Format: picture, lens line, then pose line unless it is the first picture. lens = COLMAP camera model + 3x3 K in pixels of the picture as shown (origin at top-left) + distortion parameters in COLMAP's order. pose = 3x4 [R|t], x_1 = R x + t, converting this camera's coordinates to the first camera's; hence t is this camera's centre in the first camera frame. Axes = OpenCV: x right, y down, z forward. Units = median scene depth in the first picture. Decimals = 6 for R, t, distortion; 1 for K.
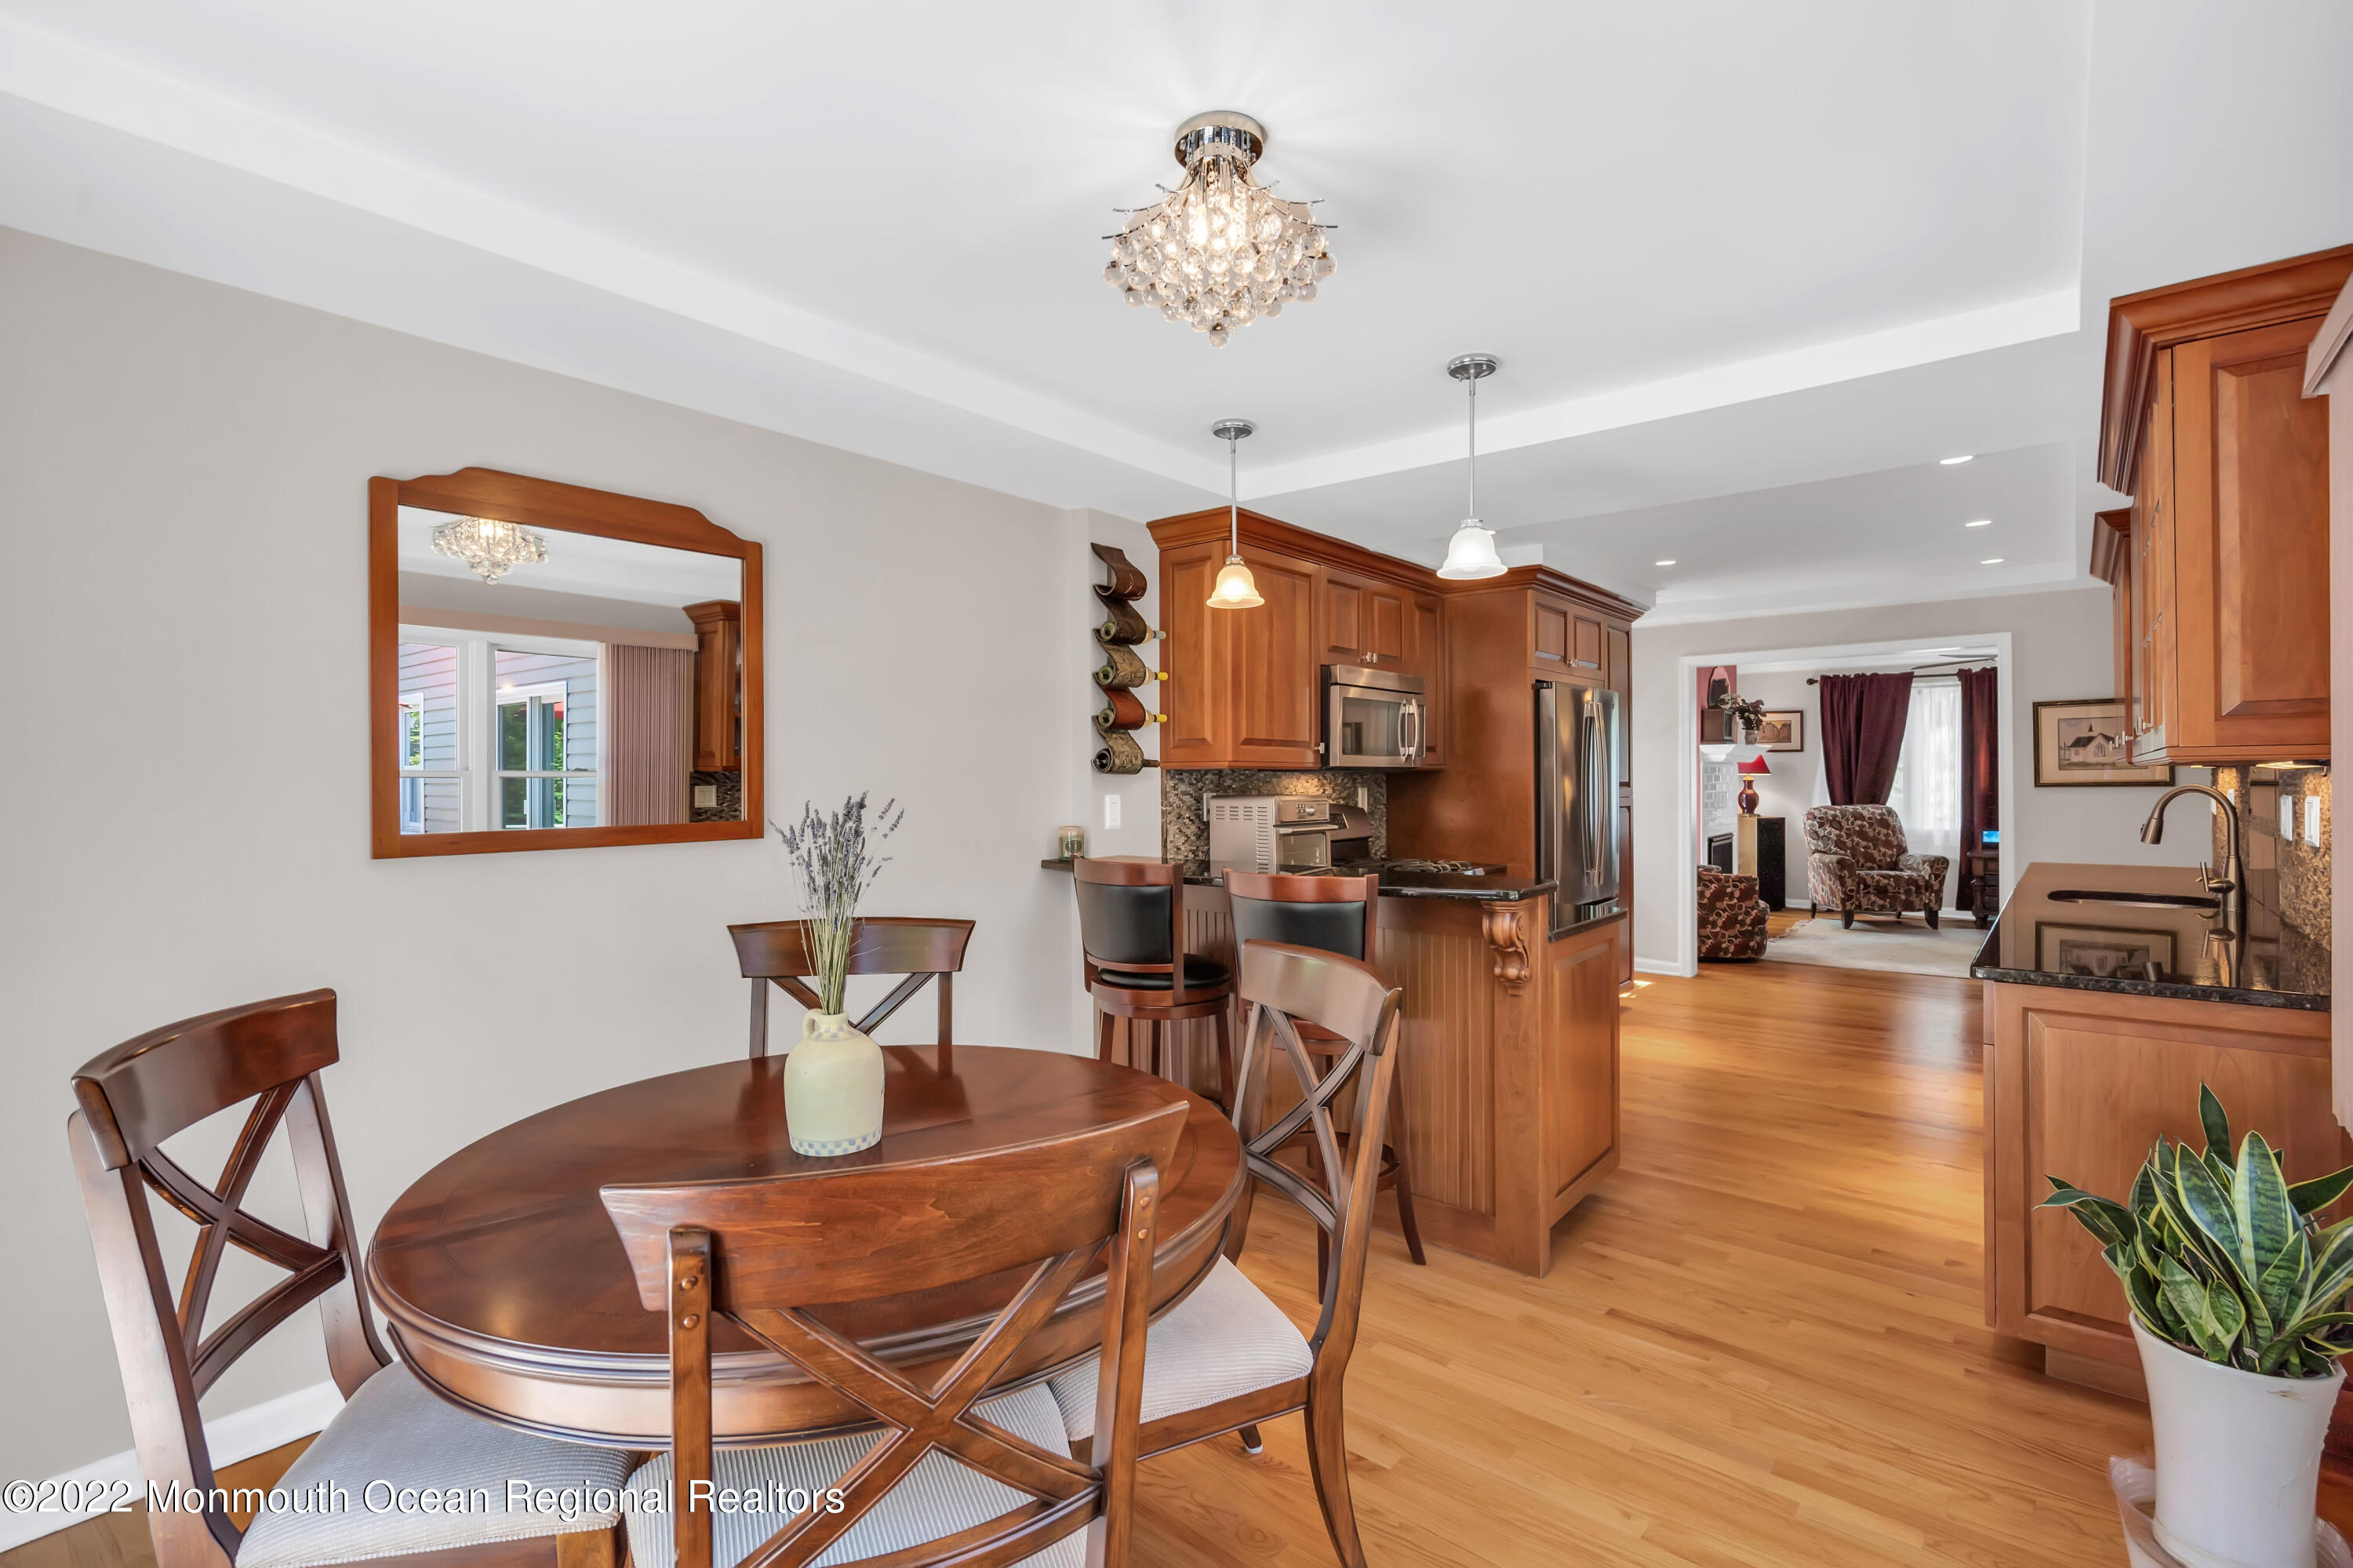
lens RADIAL K [[1073.0, 0, 1170.0], [0, 1073.0, 778.5], [0, 0, 1]] dist [-0.003100, -0.000541]
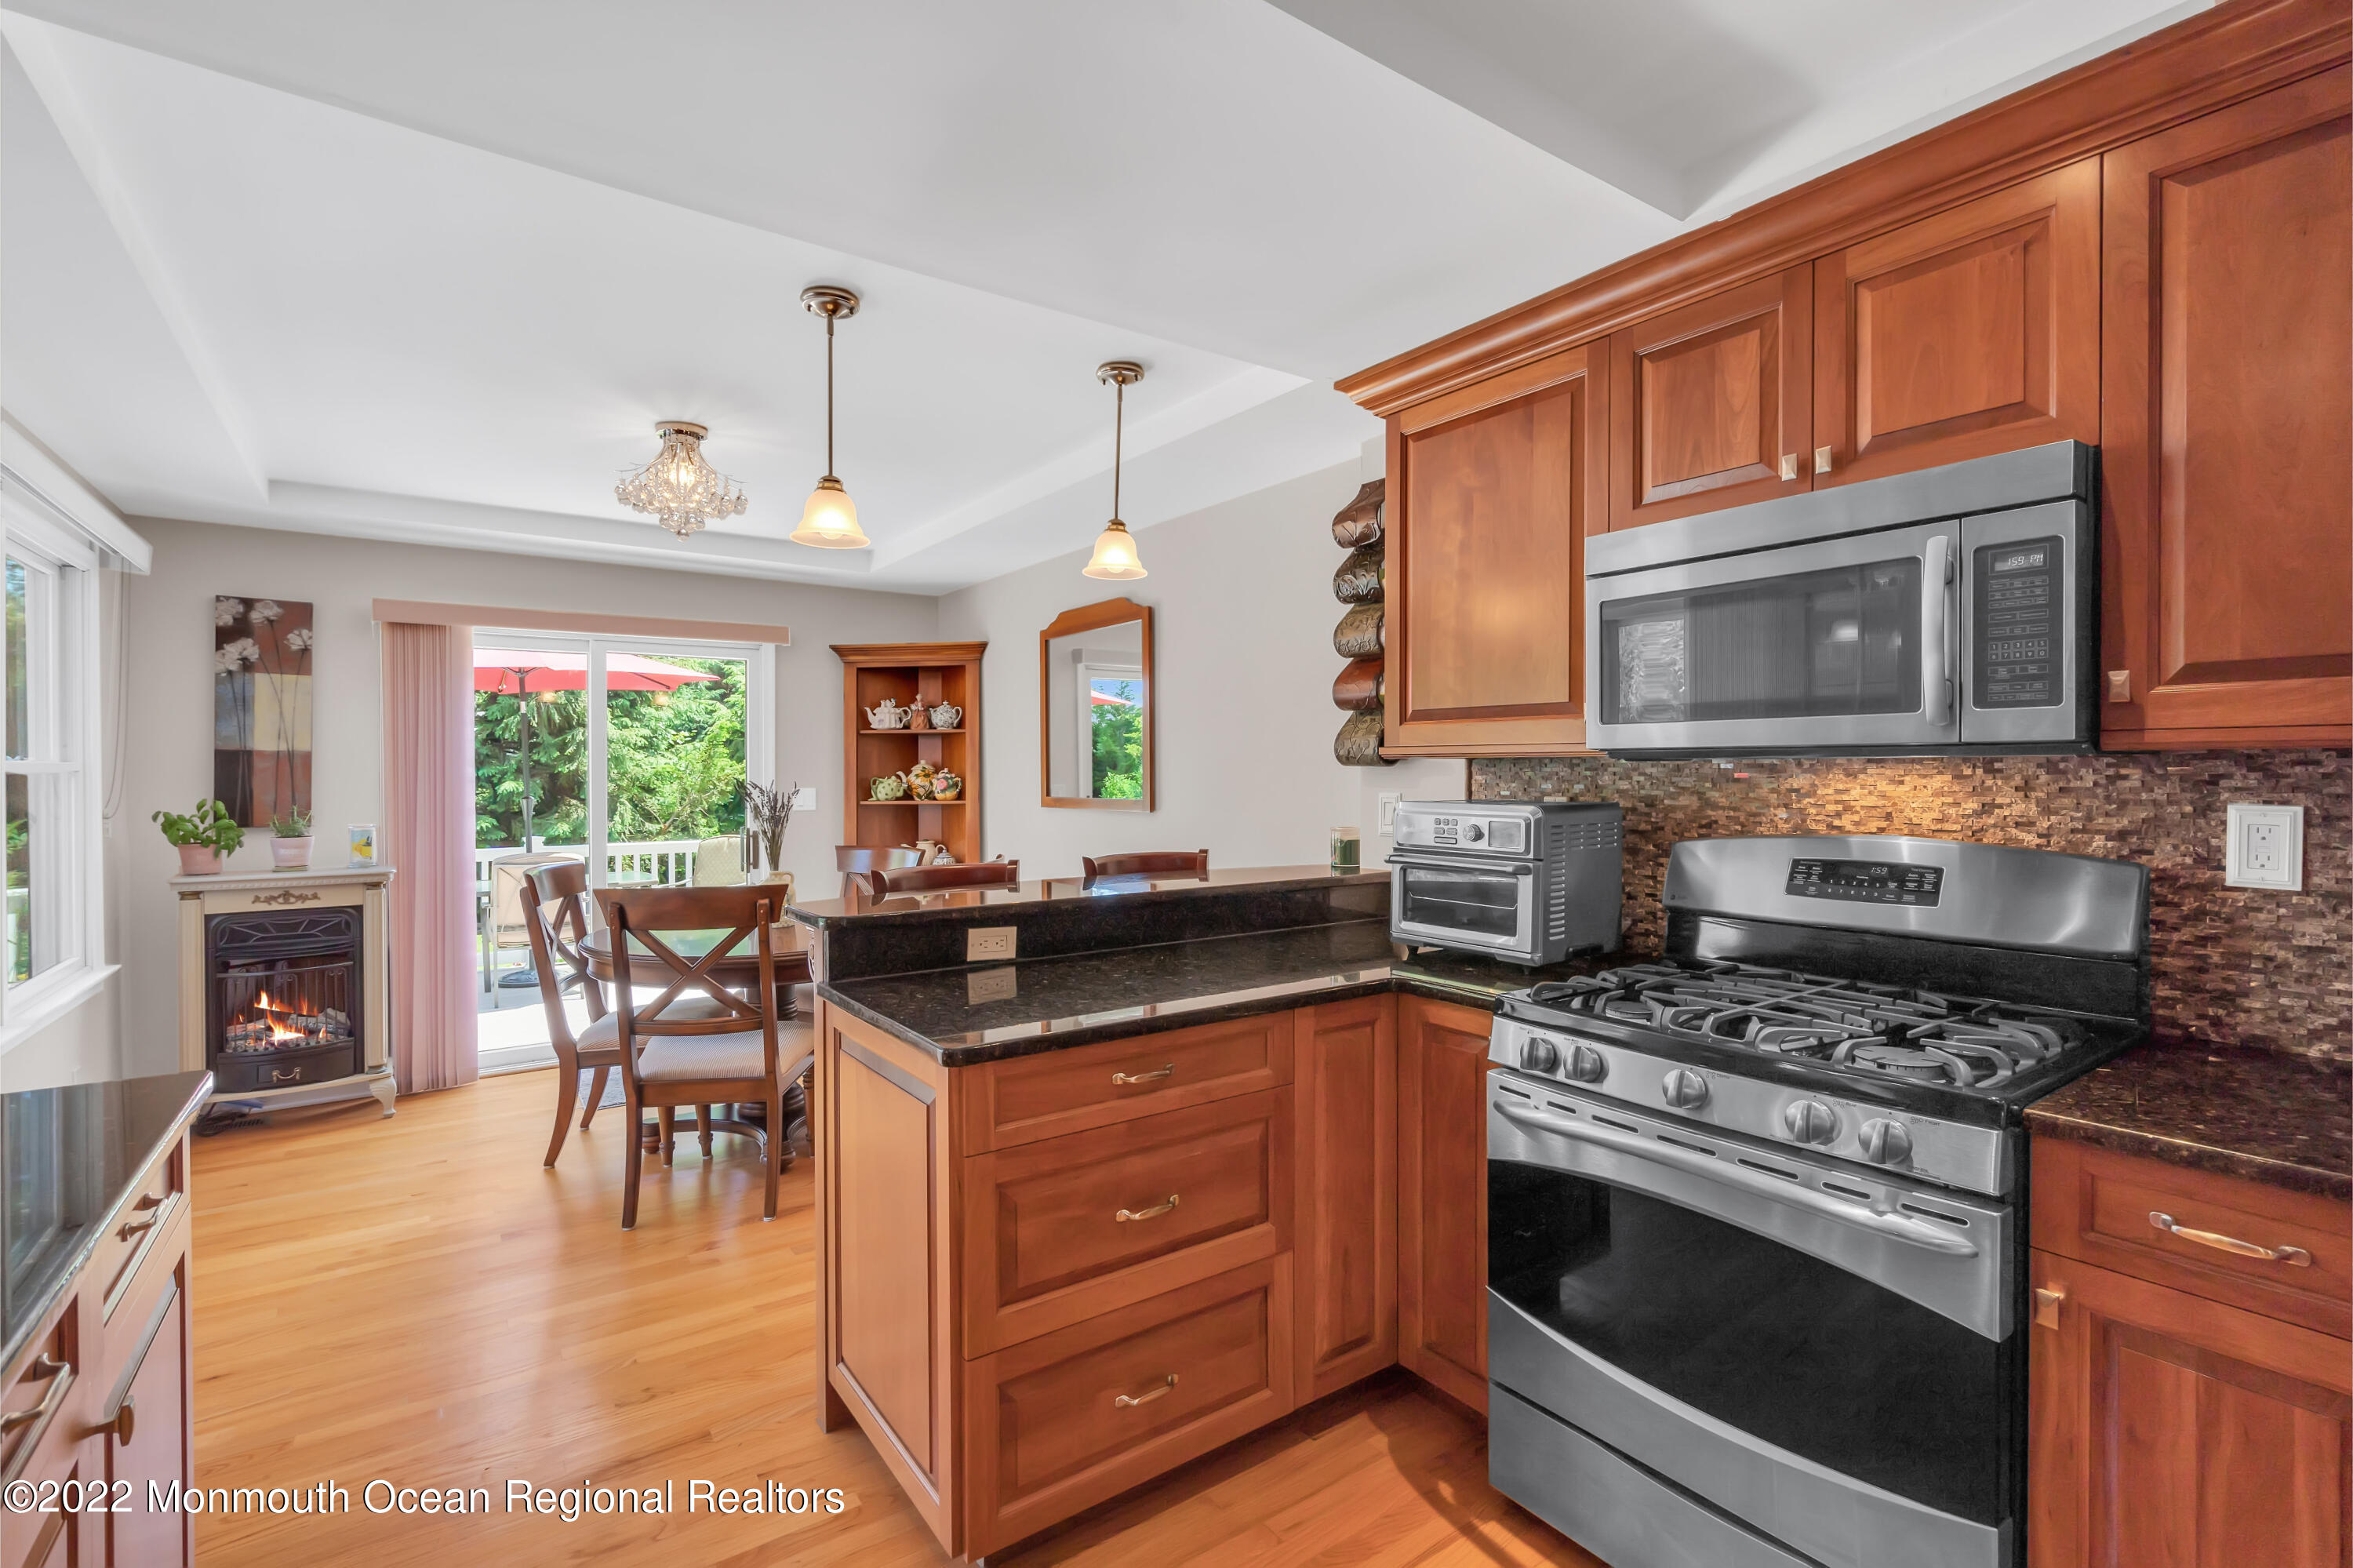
lens RADIAL K [[1073.0, 0, 1195.6], [0, 1073.0, 782.2], [0, 0, 1]] dist [-0.003100, -0.000541]
pose [[-0.247697, 0.014984, -0.968722, 0.580437], [0.004010, 0.999888, 0.014441, -0.003962], [0.968829, -0.000308, -0.247729, 0.826995]]
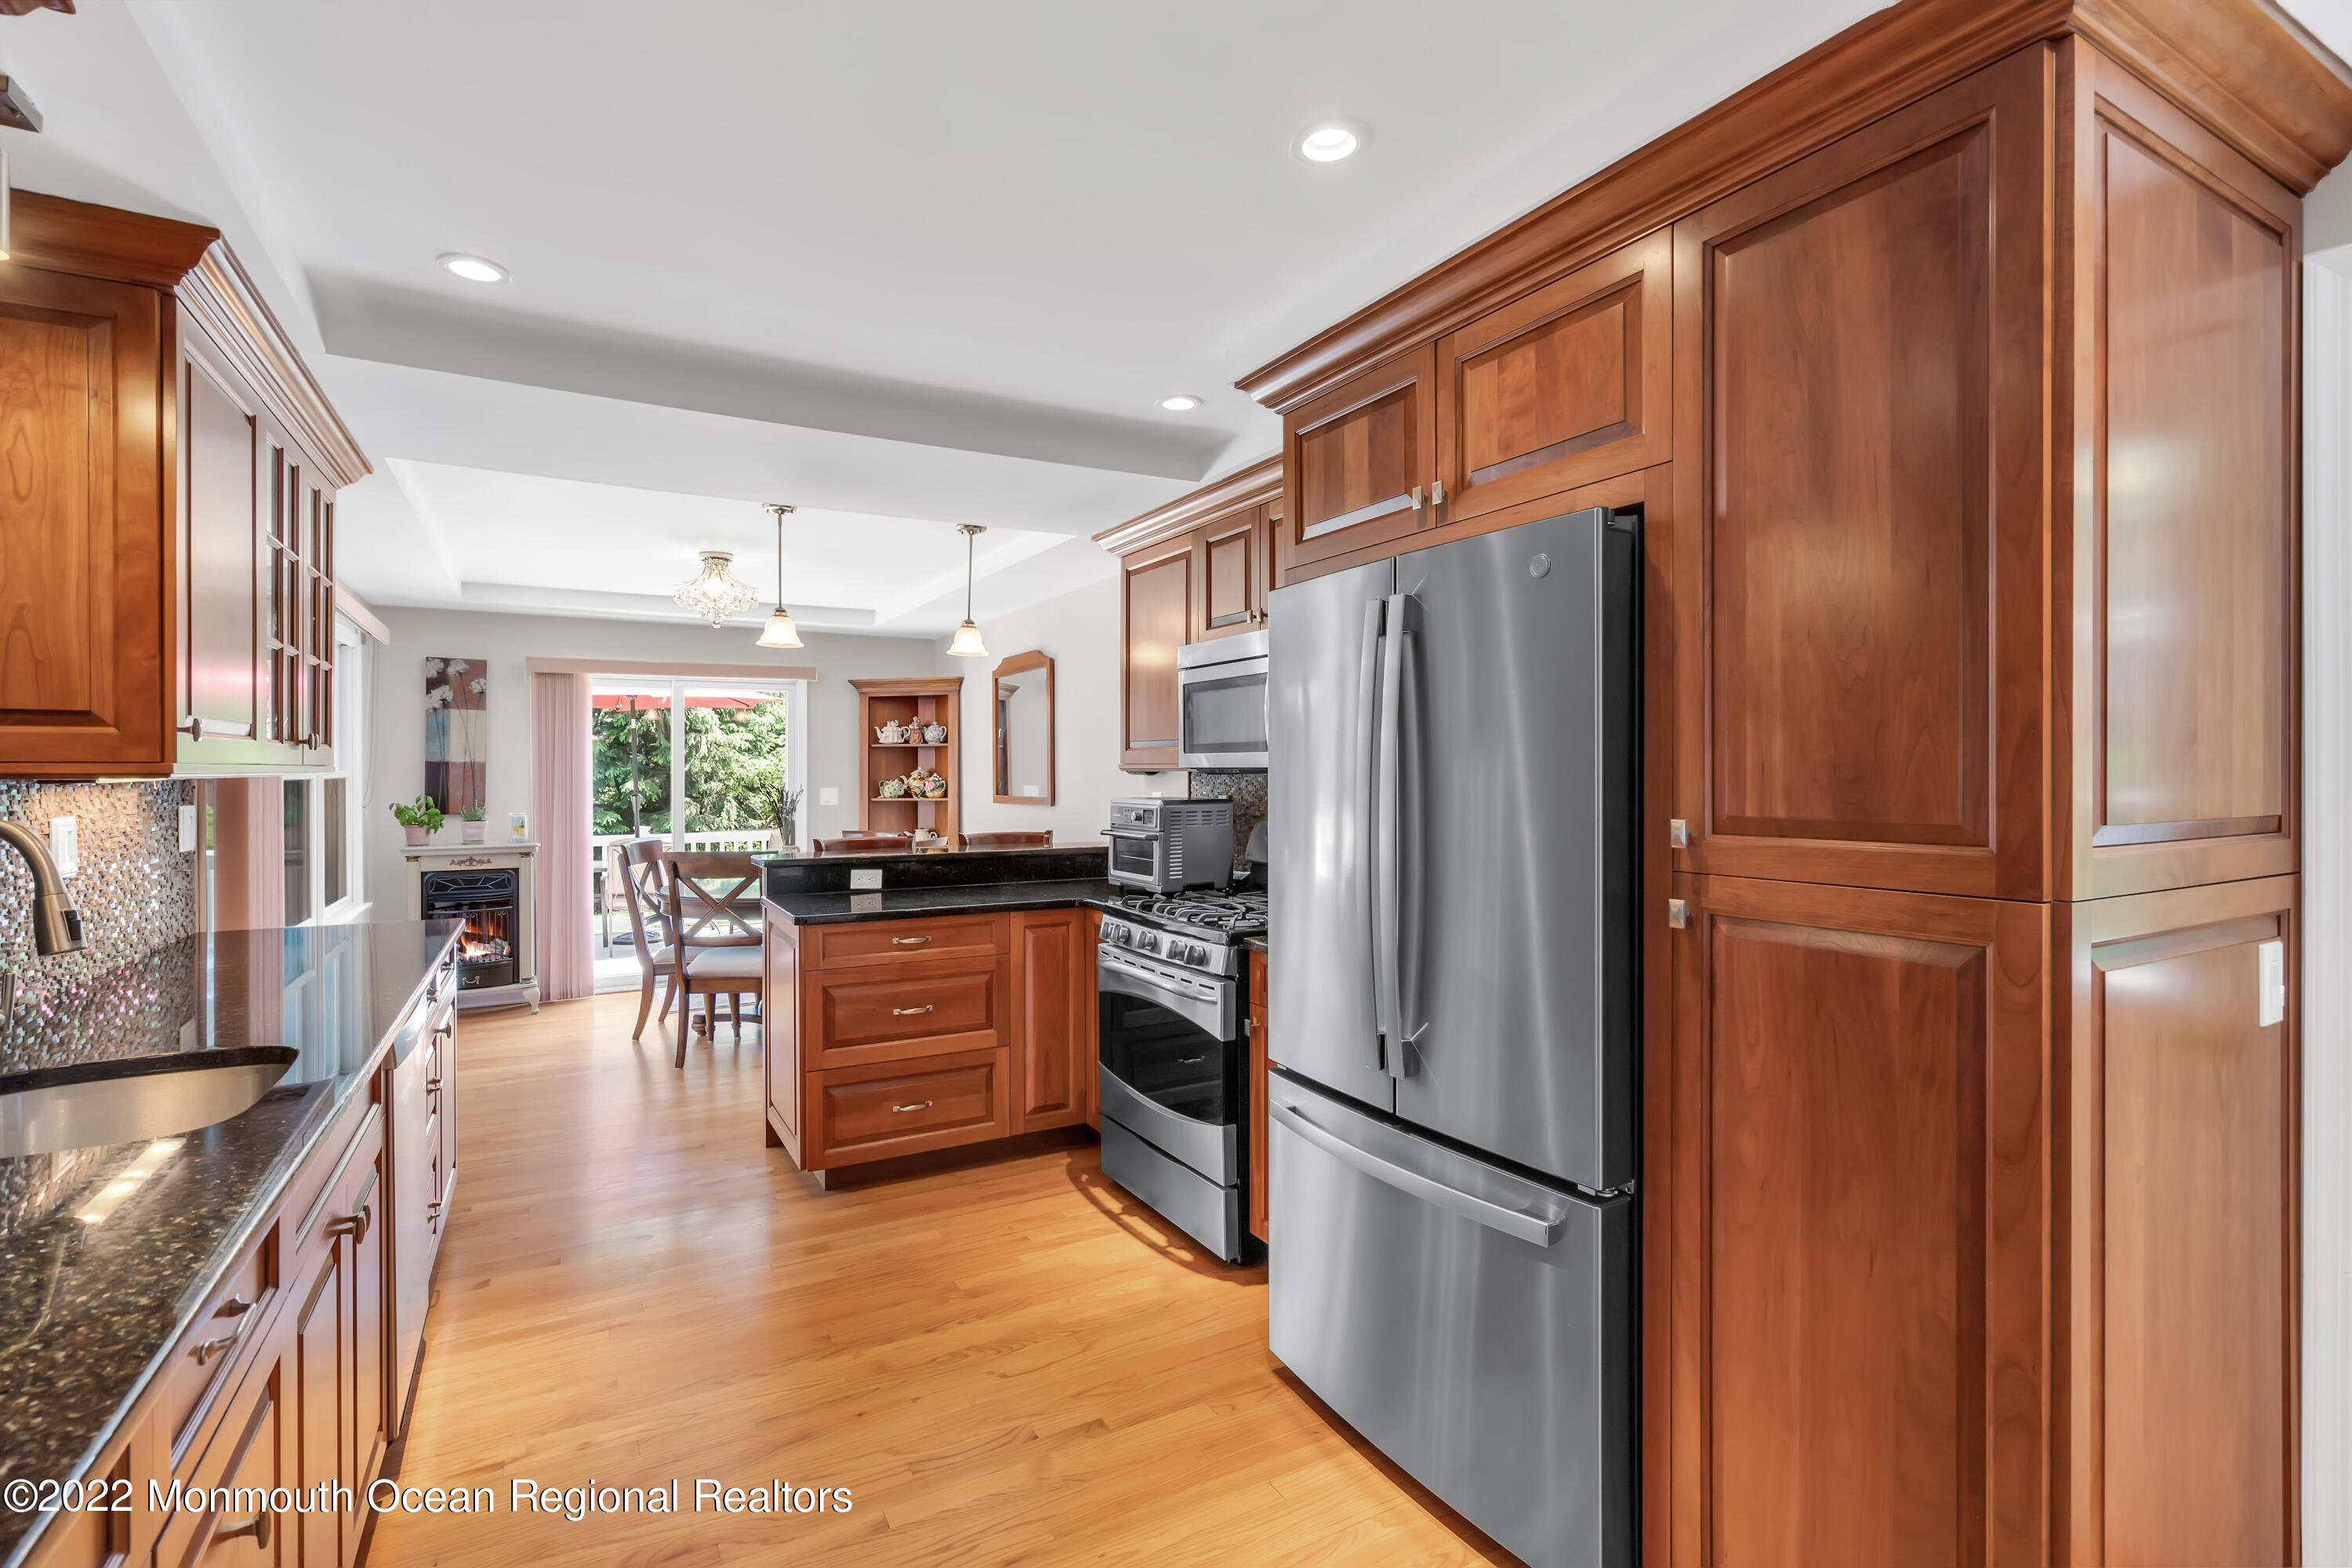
lens RADIAL K [[1072.5, 0, 1186.1], [0, 1072.5, 777.6], [0, 0, 1]] dist [-0.003100, -0.000541]
pose [[-0.339060, 0.010289, -0.940709, 0.833146], [0.003551, 0.999947, 0.009656, -0.010889], [0.940758, -0.000067, -0.339078, 1.132469]]
